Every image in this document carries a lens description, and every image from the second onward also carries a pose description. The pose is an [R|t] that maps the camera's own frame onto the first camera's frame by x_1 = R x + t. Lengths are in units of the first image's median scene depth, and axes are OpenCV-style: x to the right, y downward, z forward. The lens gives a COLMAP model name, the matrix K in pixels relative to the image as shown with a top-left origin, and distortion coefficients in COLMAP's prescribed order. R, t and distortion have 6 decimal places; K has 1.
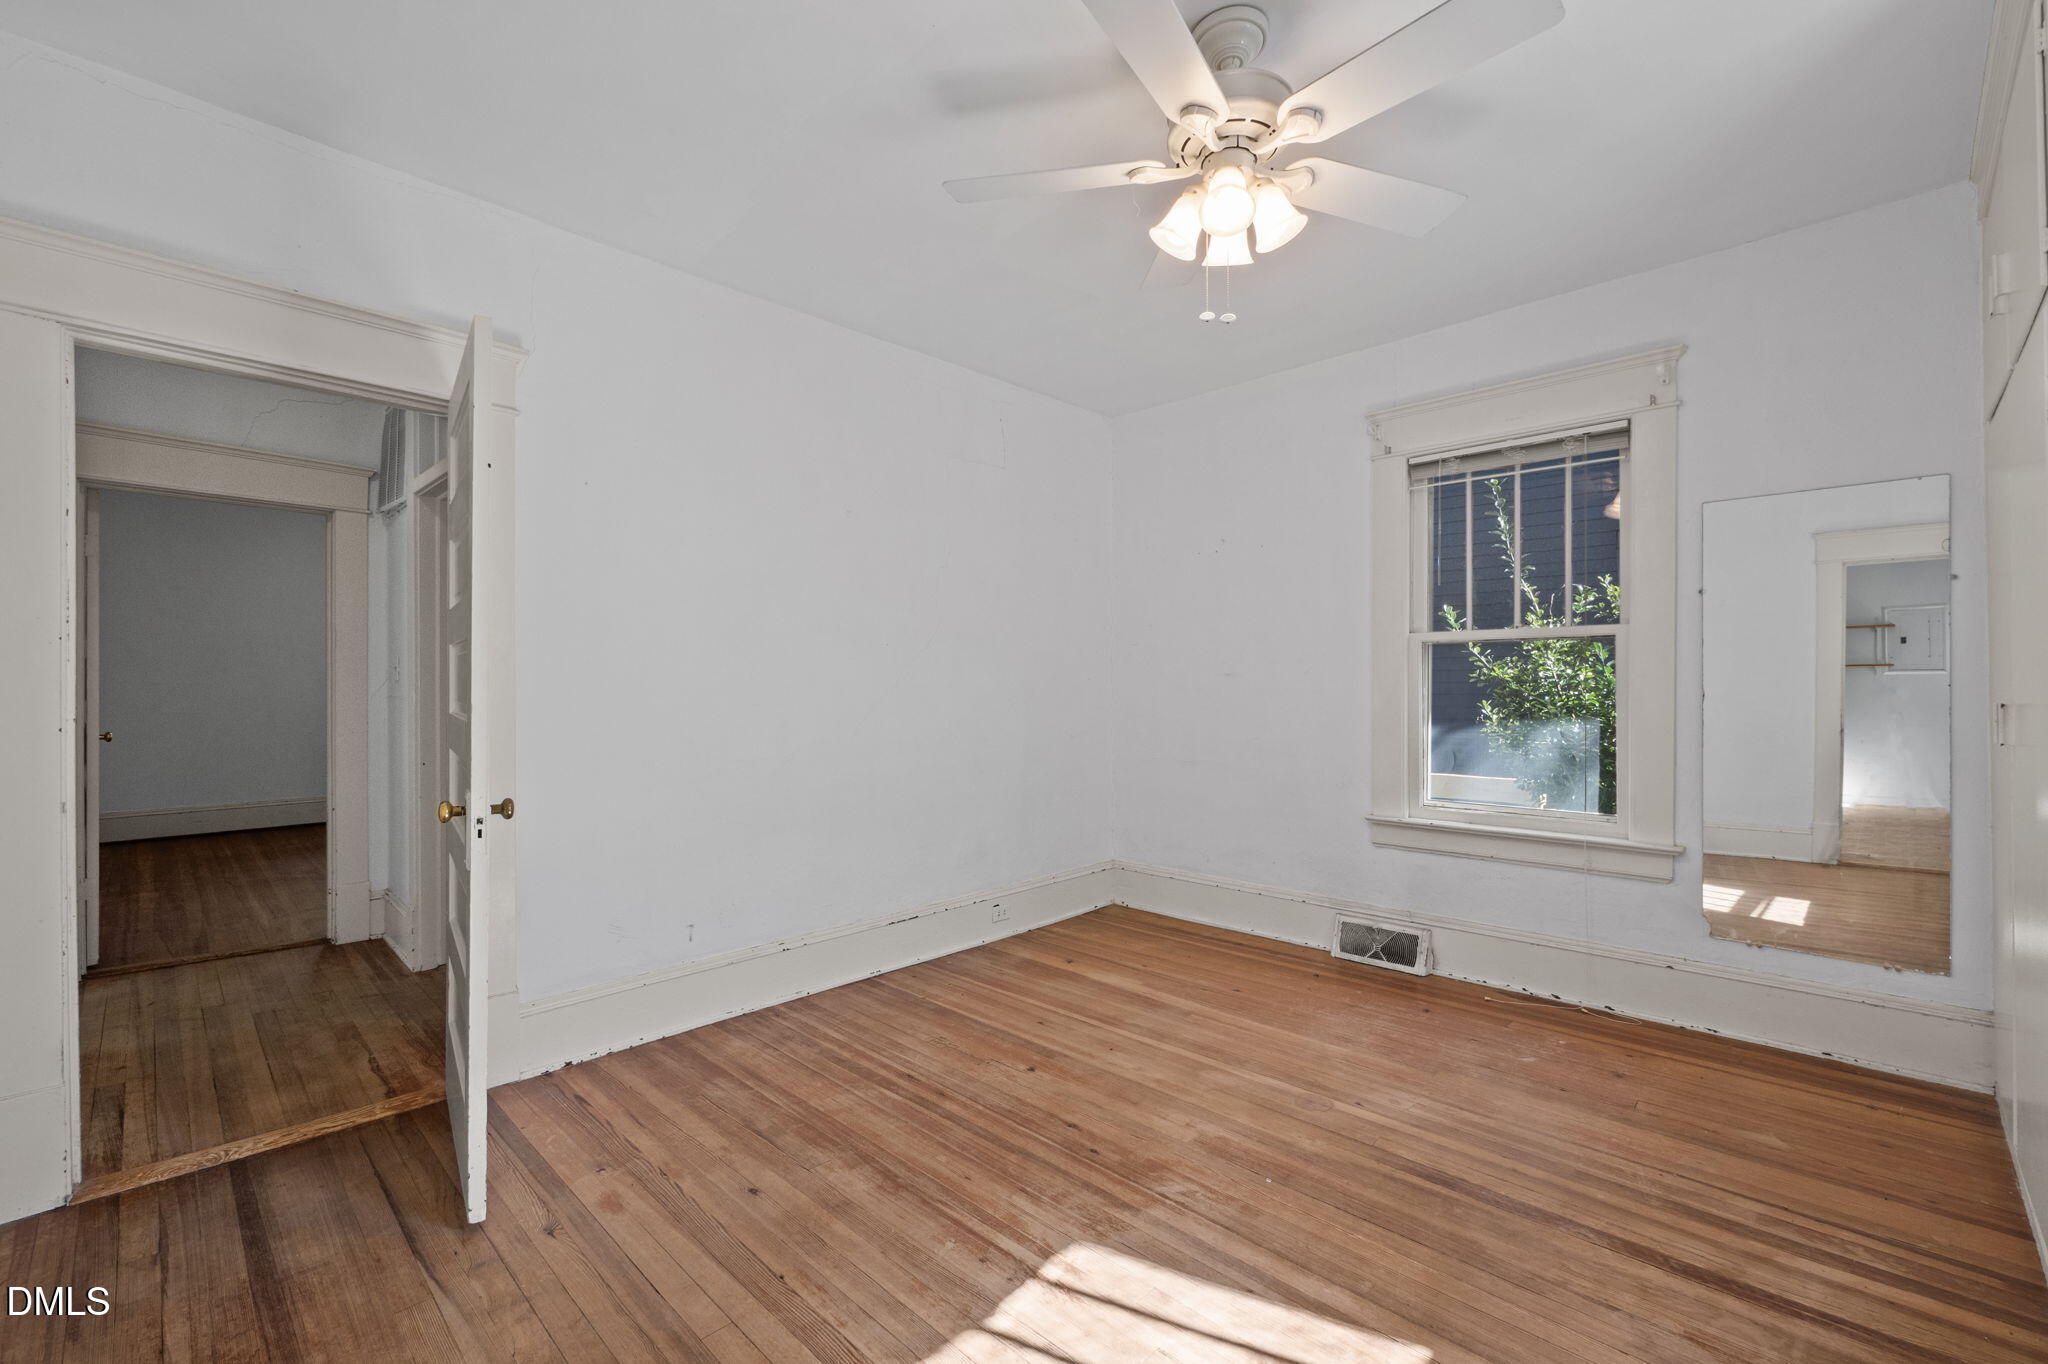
lens RADIAL K [[859.5, 0, 1027.1], [0, 859.5, 688.5], [0, 0, 1]] dist [-0.000607, 0.000069]
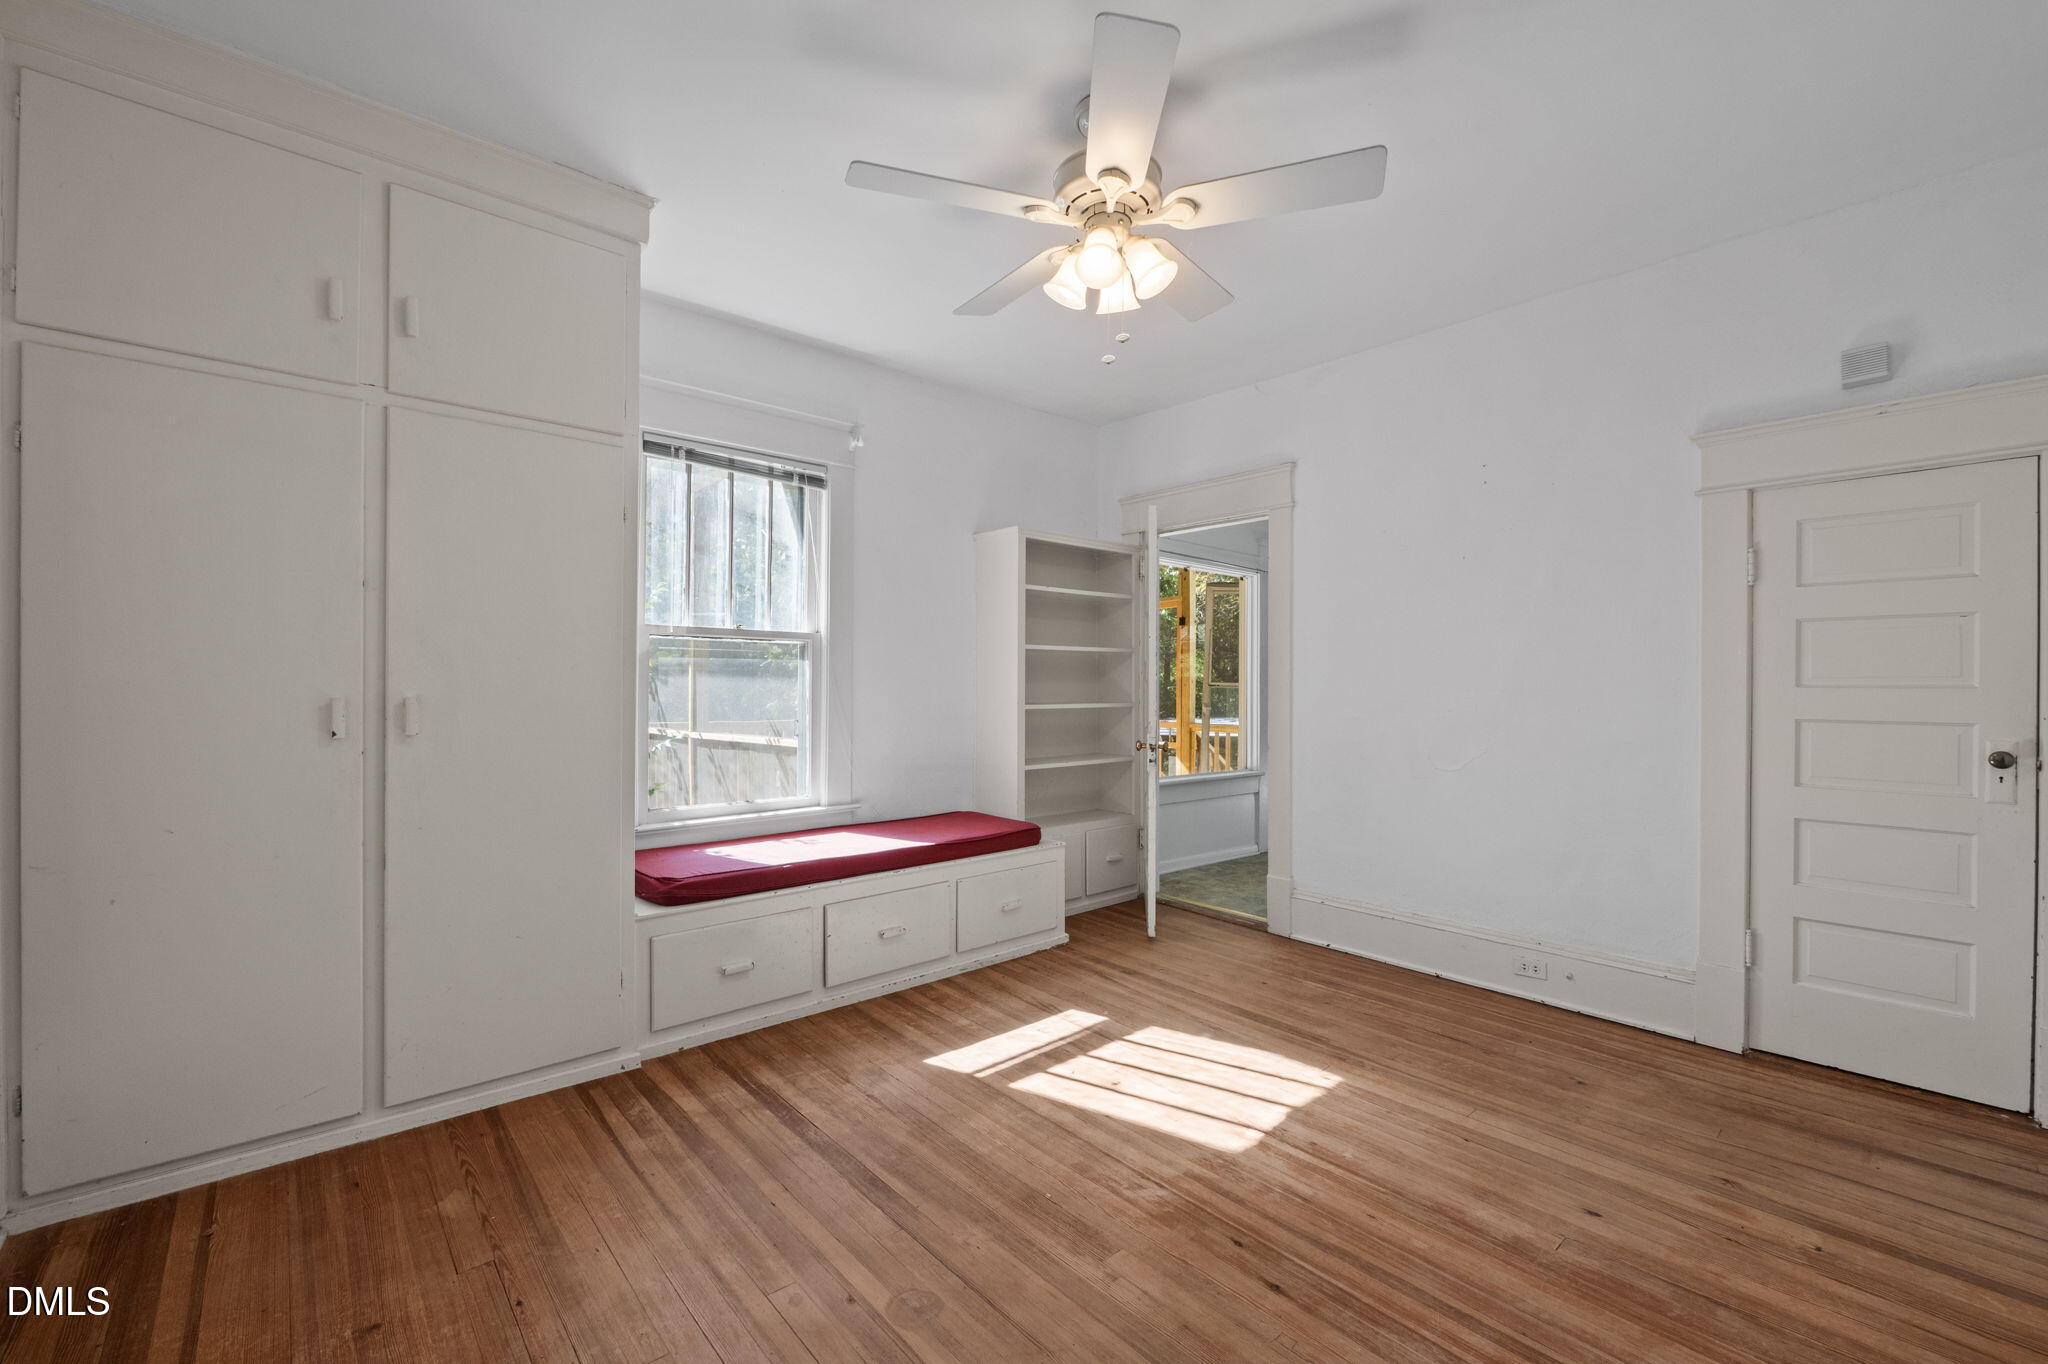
lens RADIAL K [[859.5, 0, 1022.5], [0, 859.5, 682.3], [0, 0, 1]] dist [-0.000607, 0.000069]
pose [[-0.997041, -0.000062, 0.076877, 0.243688], [-0.000111, 1.000000, -0.000640, -0.003695], [-0.076877, -0.000647, -0.997040, 2.030772]]
